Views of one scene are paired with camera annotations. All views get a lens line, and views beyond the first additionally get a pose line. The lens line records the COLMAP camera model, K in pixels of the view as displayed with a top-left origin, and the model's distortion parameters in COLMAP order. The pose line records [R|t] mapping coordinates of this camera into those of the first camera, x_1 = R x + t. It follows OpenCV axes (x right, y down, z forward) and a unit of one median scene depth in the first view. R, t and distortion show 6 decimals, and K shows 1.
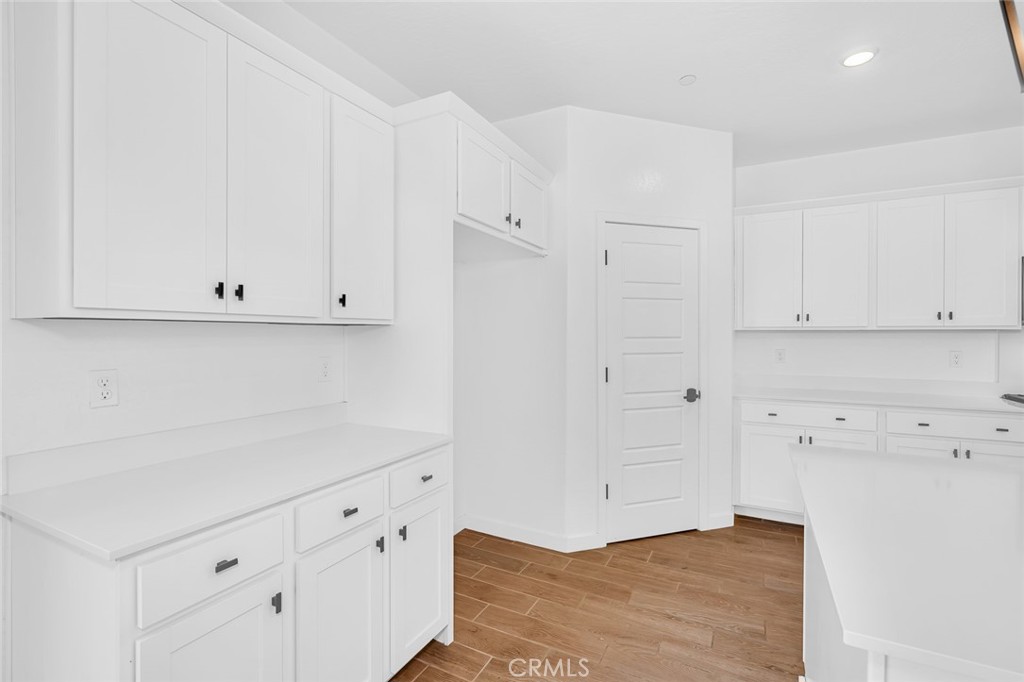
lens RADIAL K [[468.7, 0, 501.3], [0, 468.7, 337.4], [0, 0, 1]] dist [-0.008707, 0.000841]
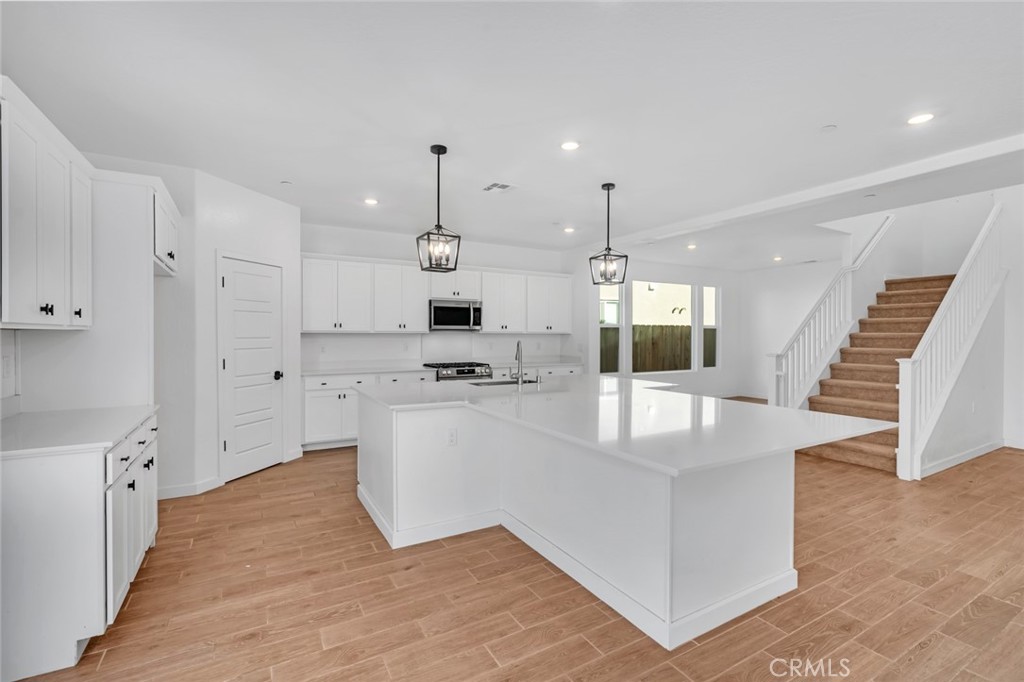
lens RADIAL K [[468.7, 0, 528.9], [0, 468.7, 335.3], [0, 0, 1]] dist [-0.008707, 0.000841]
pose [[0.514367, -0.001279, 0.857569, -0.496793], [0.002096, 0.999998, 0.000234, -0.006473], [-0.857568, 0.001677, 0.514369, -0.505706]]
